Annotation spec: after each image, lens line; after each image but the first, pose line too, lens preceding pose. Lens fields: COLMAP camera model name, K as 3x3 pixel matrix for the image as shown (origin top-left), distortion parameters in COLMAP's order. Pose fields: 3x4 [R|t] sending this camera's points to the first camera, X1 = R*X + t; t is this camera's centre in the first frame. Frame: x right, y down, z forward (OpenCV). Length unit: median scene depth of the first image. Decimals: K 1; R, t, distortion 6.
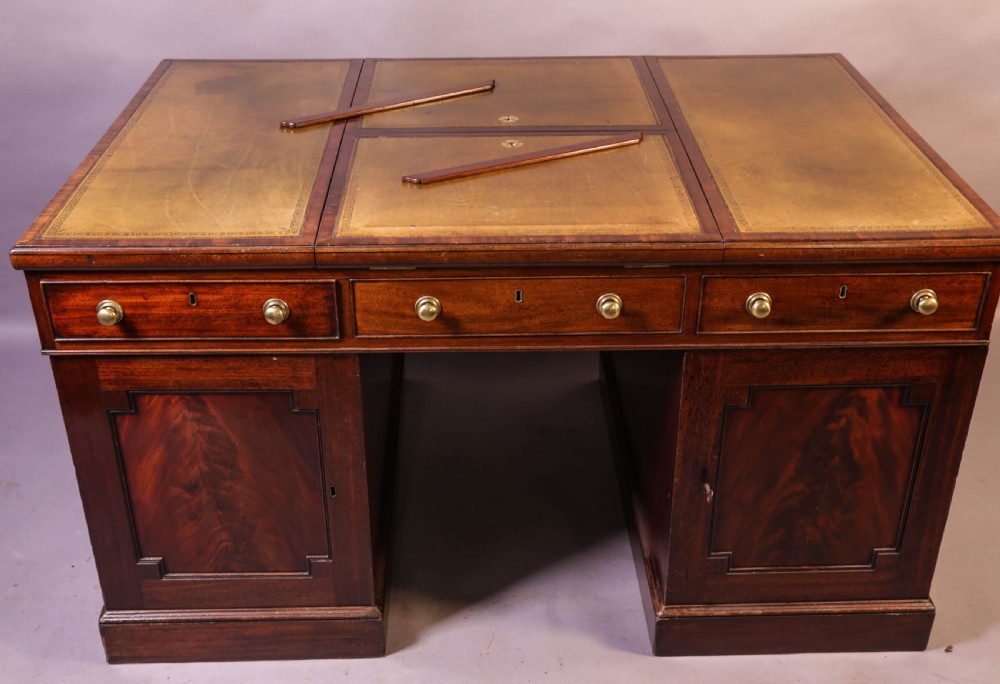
lens RADIAL K [[1160.2, 0, 493.9], [0, 1160.2, 382.6], [0, 0, 1]] dist [0.036950, 0.000000]
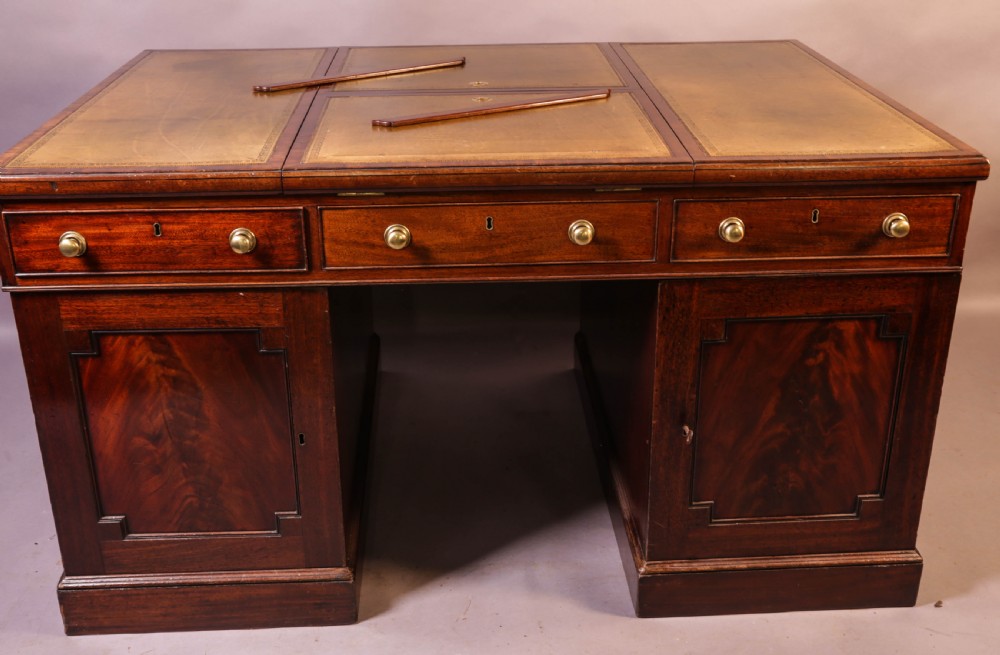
lens RADIAL K [[1098.9, 0, 494.6], [0, 1098.9, 321.4], [0, 0, 1]] dist [0.007938, 0.000000]
pose [[0.999725, -0.013506, 0.019183, 0.006087], [0.015763, 0.992302, -0.122837, 0.112597], [-0.017376, 0.123105, 0.992241, 0.075999]]
